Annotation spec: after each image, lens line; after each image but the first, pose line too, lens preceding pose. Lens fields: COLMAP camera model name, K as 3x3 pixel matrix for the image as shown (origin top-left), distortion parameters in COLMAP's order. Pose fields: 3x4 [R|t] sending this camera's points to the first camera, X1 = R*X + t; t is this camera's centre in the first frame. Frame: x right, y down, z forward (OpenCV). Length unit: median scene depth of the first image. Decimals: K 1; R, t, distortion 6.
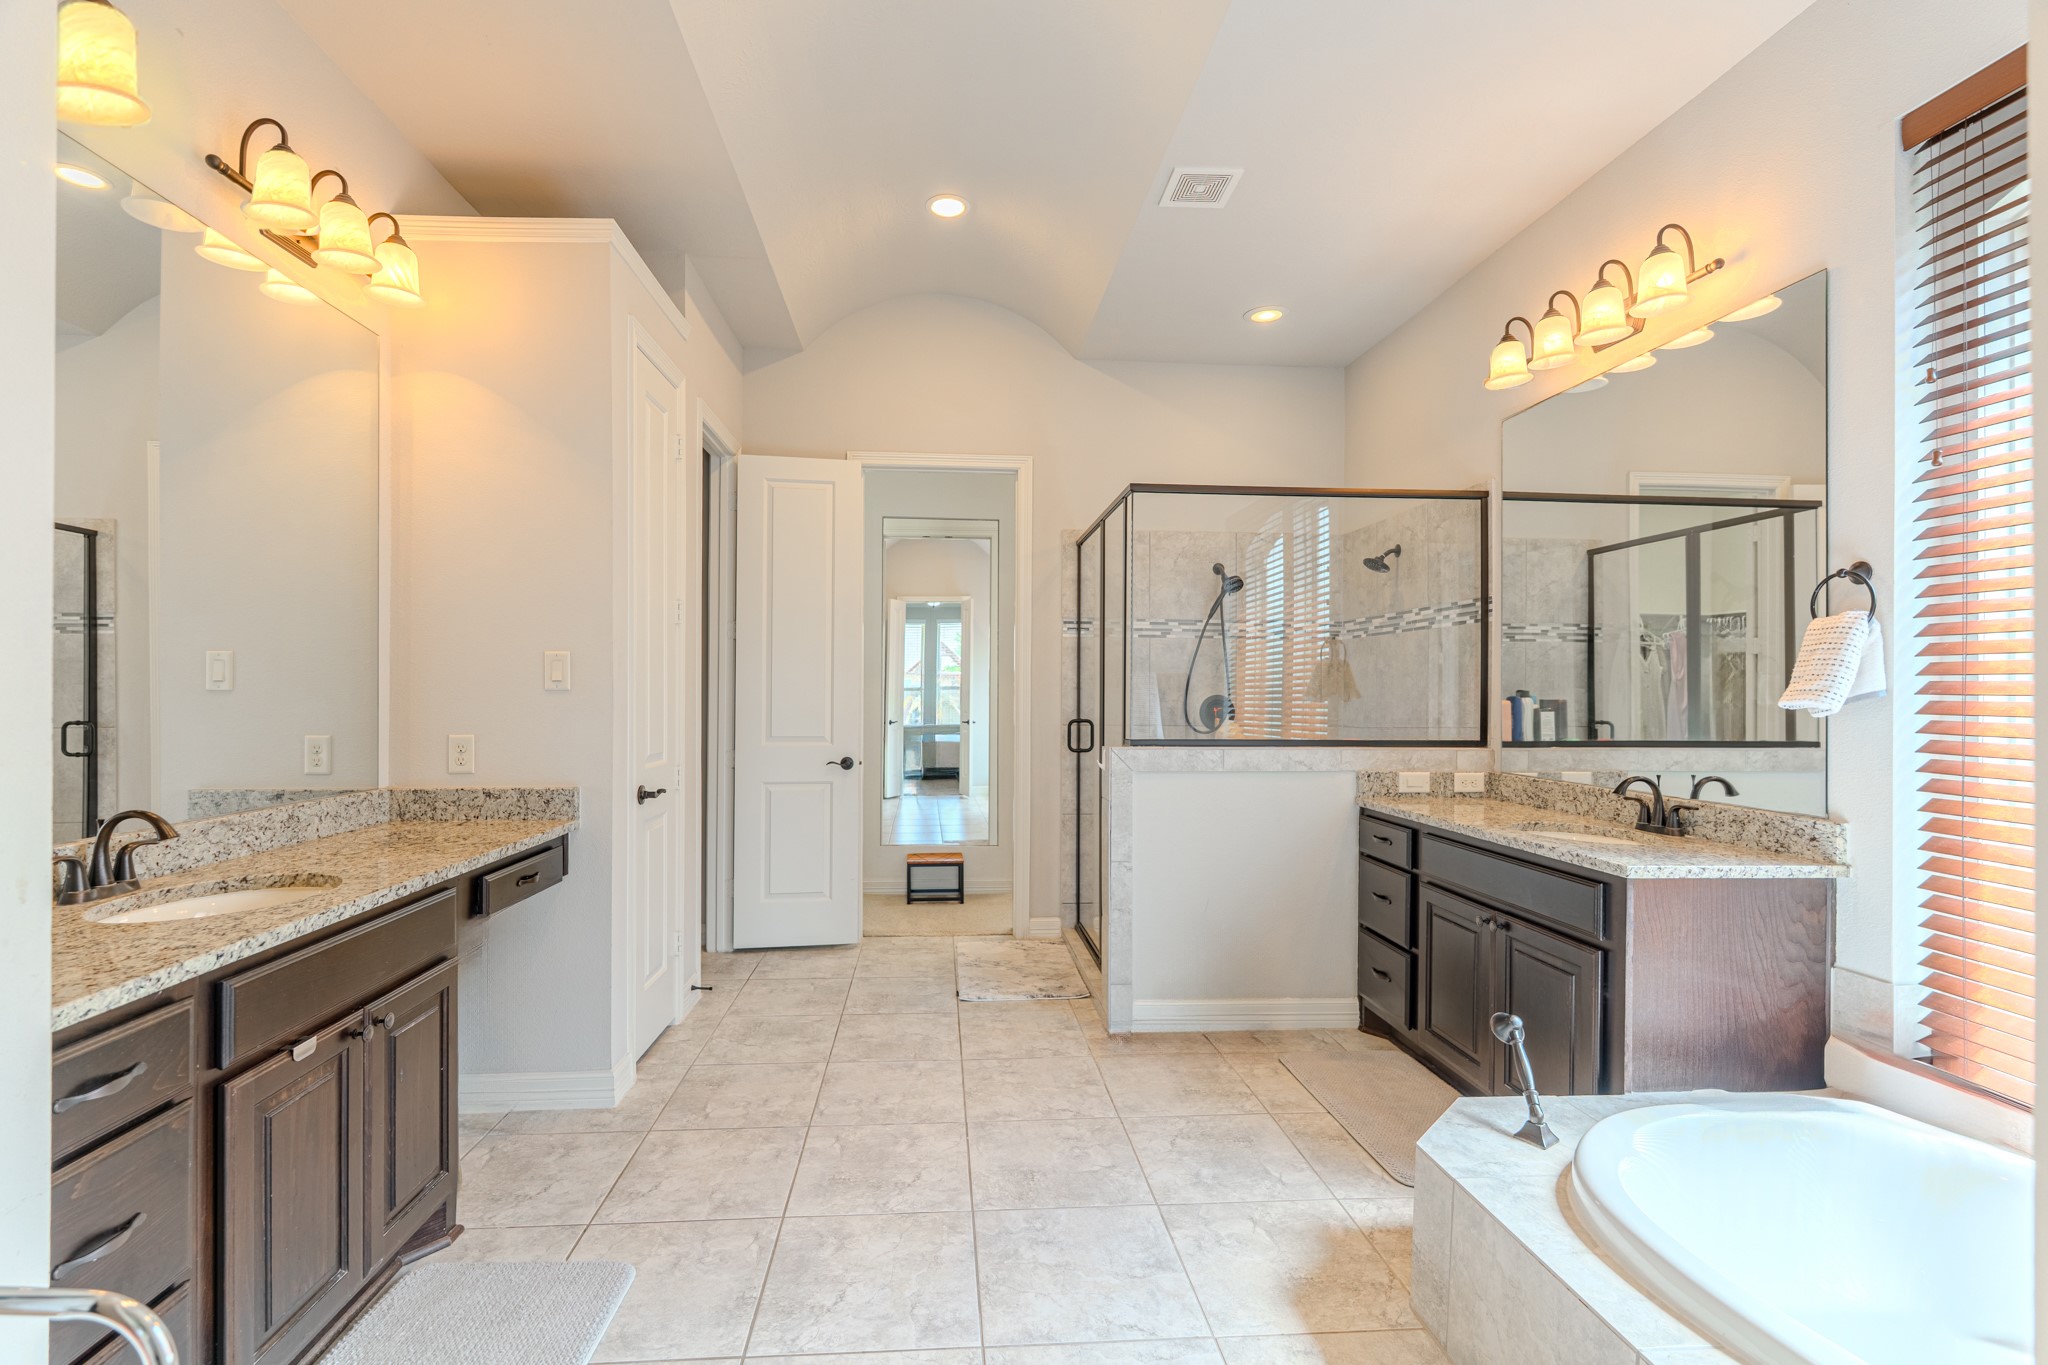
lens RADIAL K [[909.1, 0, 1011.0], [0, 909.1, 660.6], [0, 0, 1]] dist [-0.002629, -0.000584]
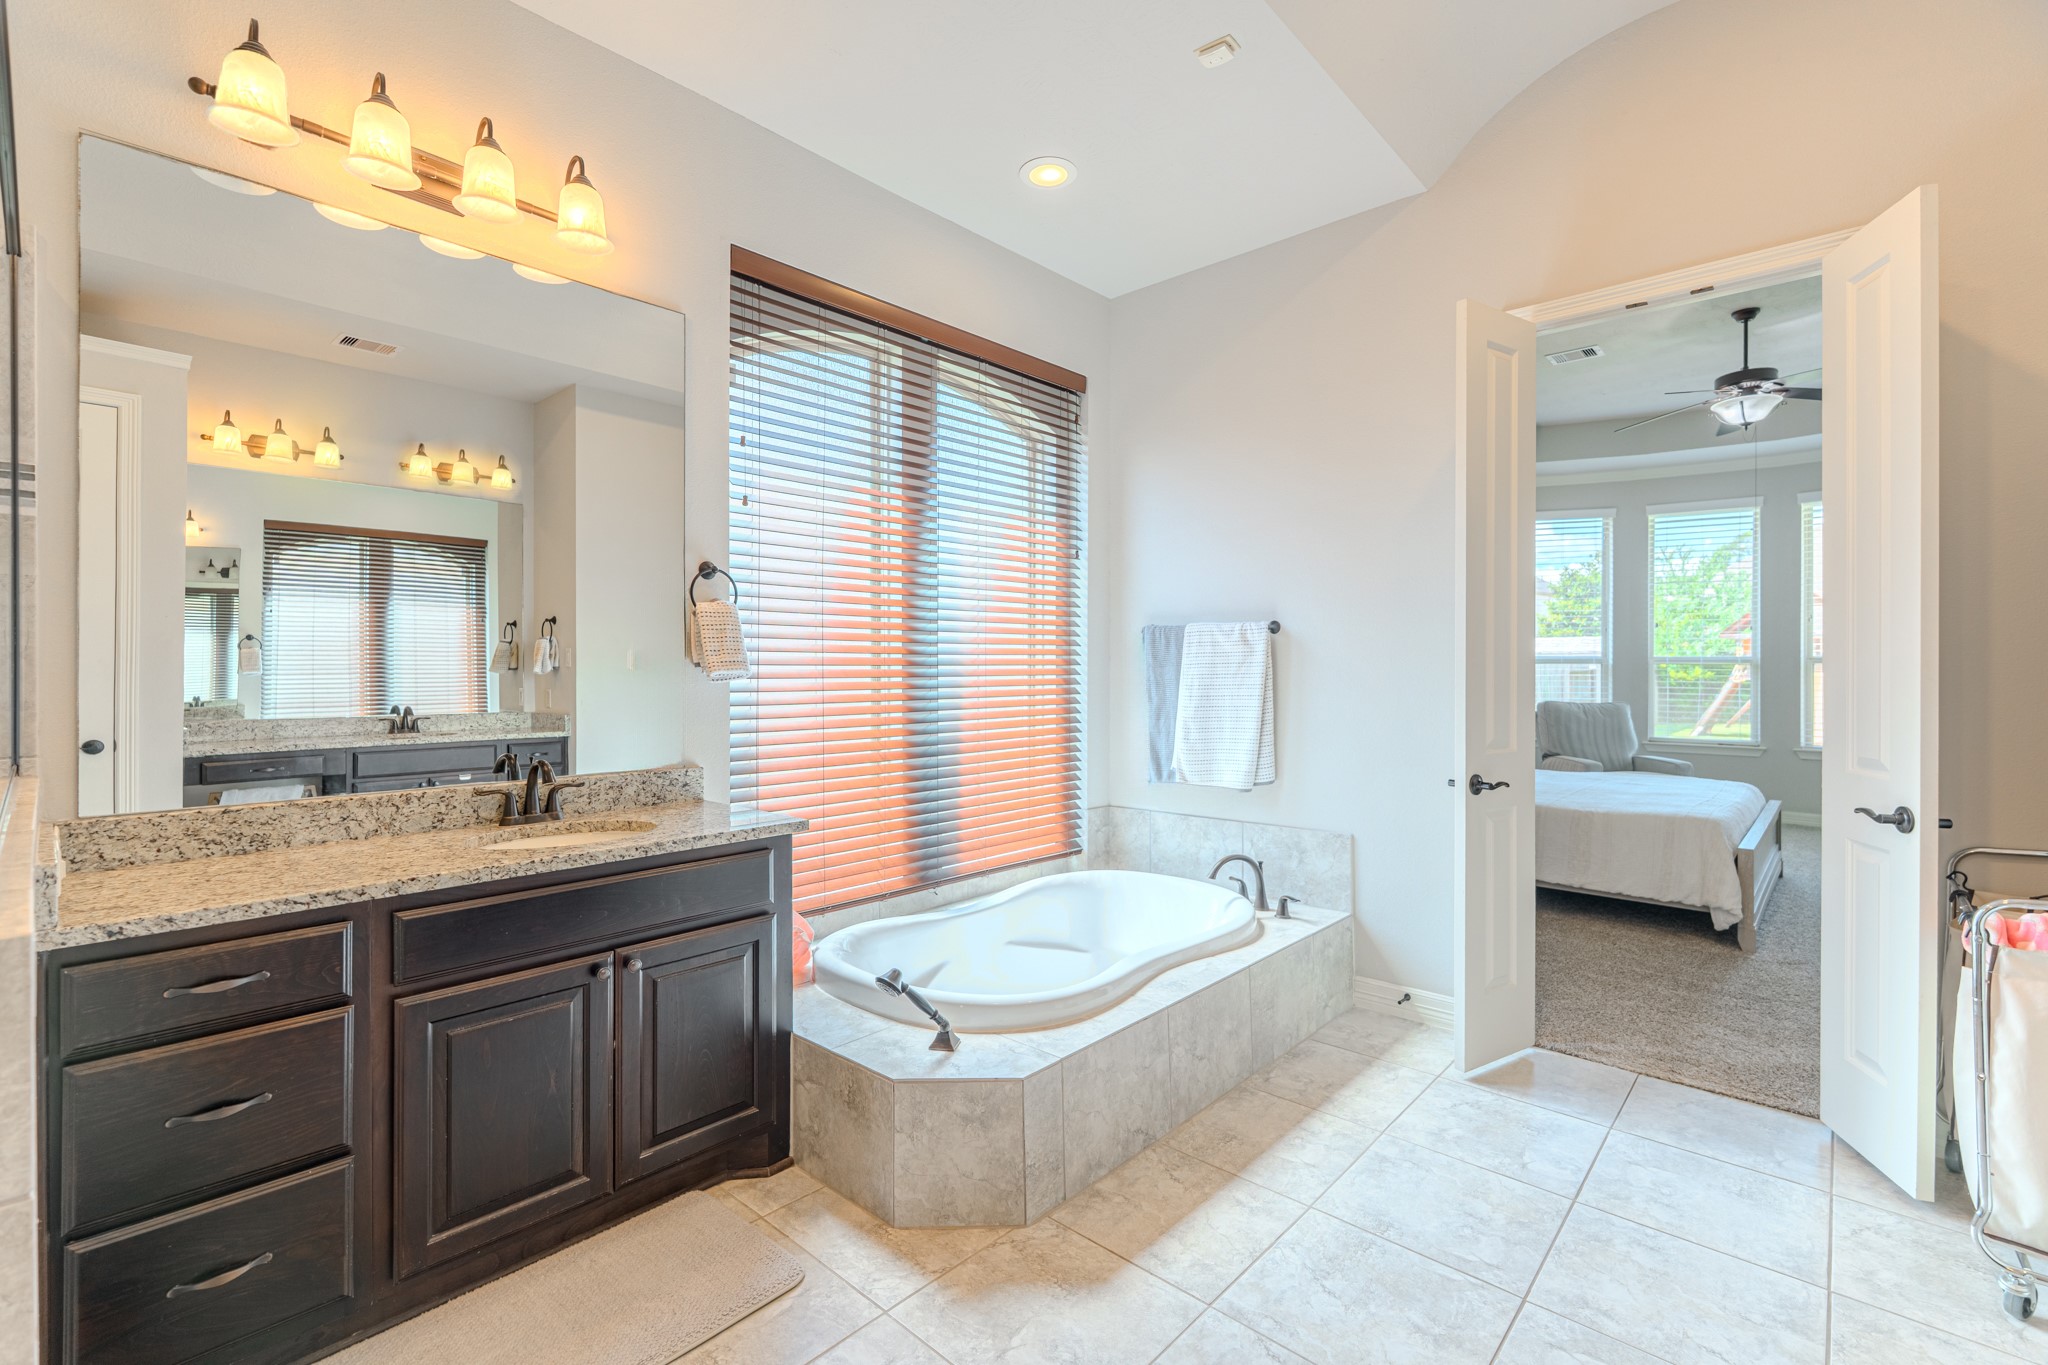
lens RADIAL K [[909.1, 0, 1011.0], [0, 909.1, 660.6], [0, 0, 1]] dist [-0.002629, -0.000584]
pose [[-0.669805, -0.004426, 0.742524, -0.303193], [-0.028121, 0.999416, -0.019409, 0.043936], [-0.742005, -0.033881, -0.669538, 1.507468]]
